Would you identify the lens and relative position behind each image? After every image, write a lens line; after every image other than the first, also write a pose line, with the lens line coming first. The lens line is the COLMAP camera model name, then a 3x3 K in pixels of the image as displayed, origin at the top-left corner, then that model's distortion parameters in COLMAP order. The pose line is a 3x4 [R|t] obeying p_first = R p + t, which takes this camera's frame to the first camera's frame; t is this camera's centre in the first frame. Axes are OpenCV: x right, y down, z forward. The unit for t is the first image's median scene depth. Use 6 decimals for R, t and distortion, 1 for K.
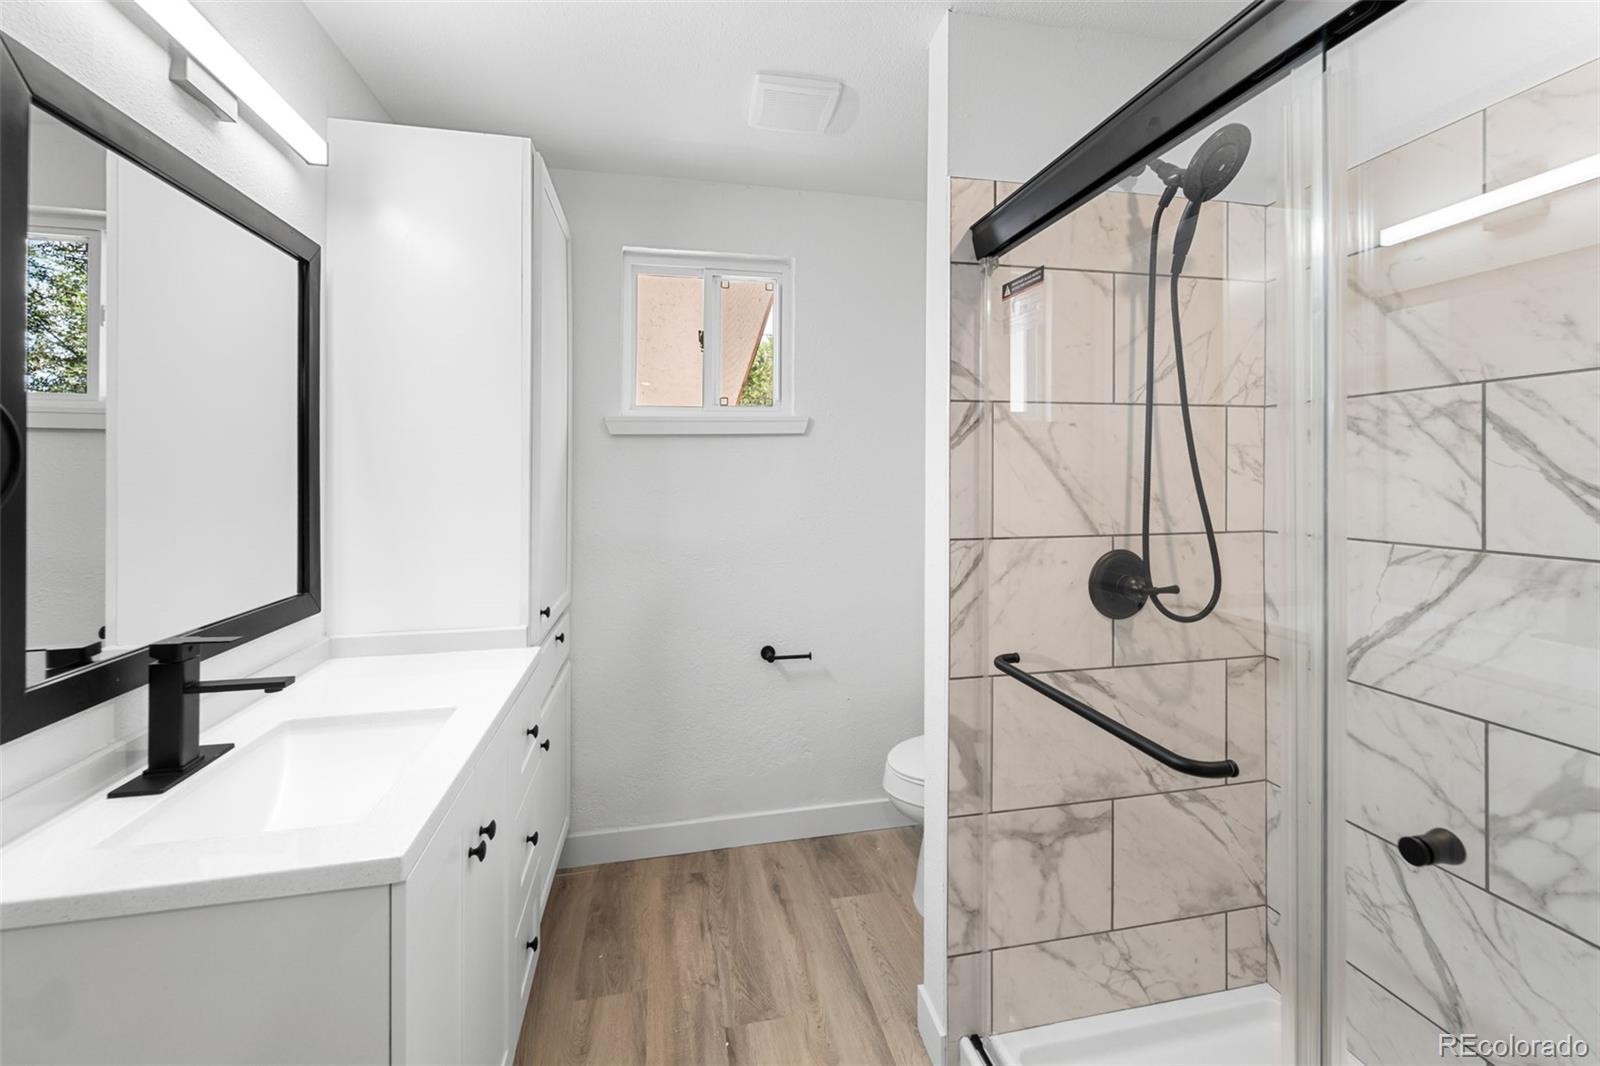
lens RADIAL K [[664.1, 0, 811.8], [0, 664.1, 479.8], [0, 0, 1]] dist [0.007087, -0.003297]
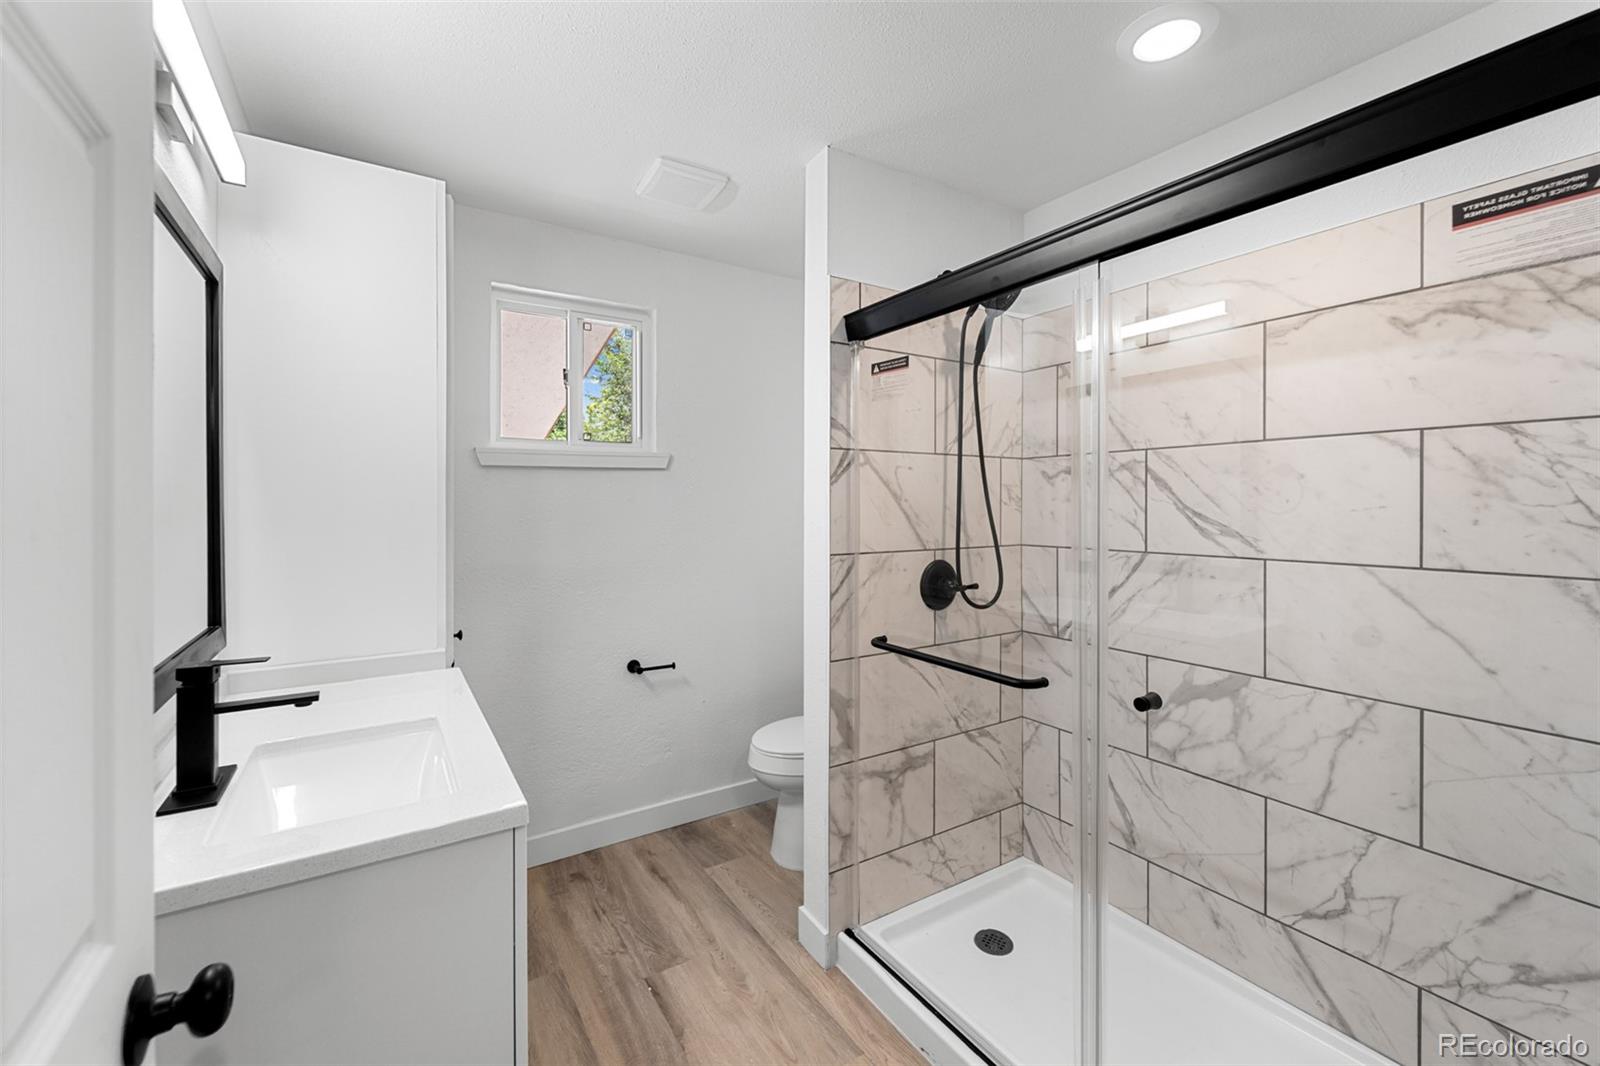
lens RADIAL K [[664.1, 0, 793.5], [0, 664.1, 516.3], [0, 0, 1]] dist [0.007087, -0.003297]
pose [[0.937299, -0.002999, 0.348514, -0.307782], [0.000357, 0.999971, 0.007645, 0.004153], [-0.348526, -0.007041, 0.937273, -0.190928]]
